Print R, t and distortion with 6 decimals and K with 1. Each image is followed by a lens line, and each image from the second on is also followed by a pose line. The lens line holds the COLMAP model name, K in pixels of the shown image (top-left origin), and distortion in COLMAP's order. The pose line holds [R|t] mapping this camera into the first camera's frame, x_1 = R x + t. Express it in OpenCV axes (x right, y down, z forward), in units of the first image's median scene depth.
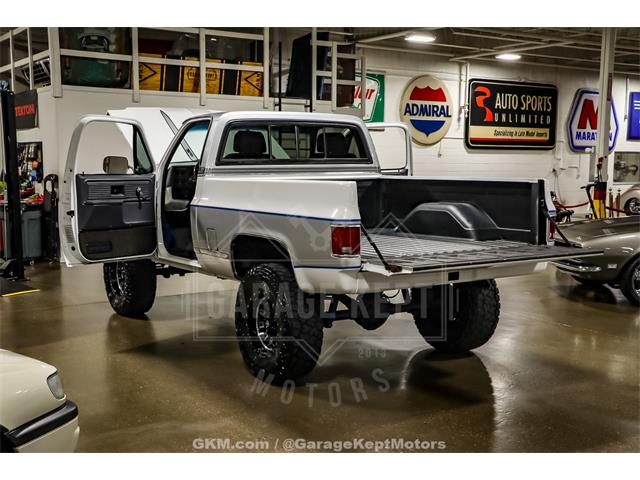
lens RADIAL K [[795.7, 0, 319.7], [0, 795.7, 251.2], [0, 0, 1]] dist [0.009358, 0.066511]
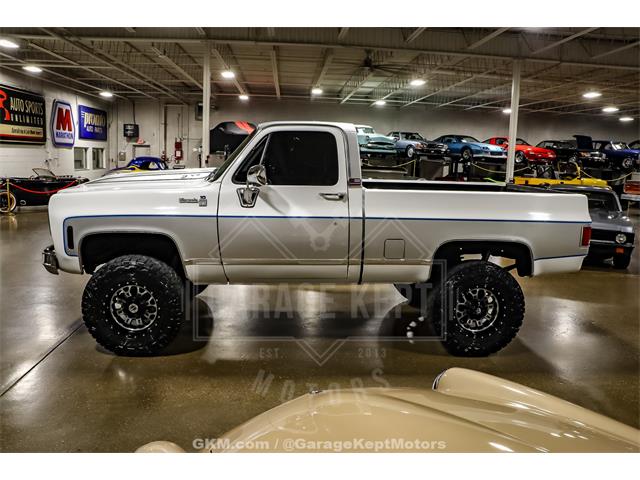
lens RADIAL K [[517.6, 0, 320.0], [0, 517.6, 240.0], [0, 0, 1]] dist [-0.078593, 0.015705]
pose [[0.500893, -0.127591, 0.856053, -0.346802], [0.072402, 0.991785, 0.105457, -0.047967], [-0.862475, 0.009157, 0.506016, 0.340849]]
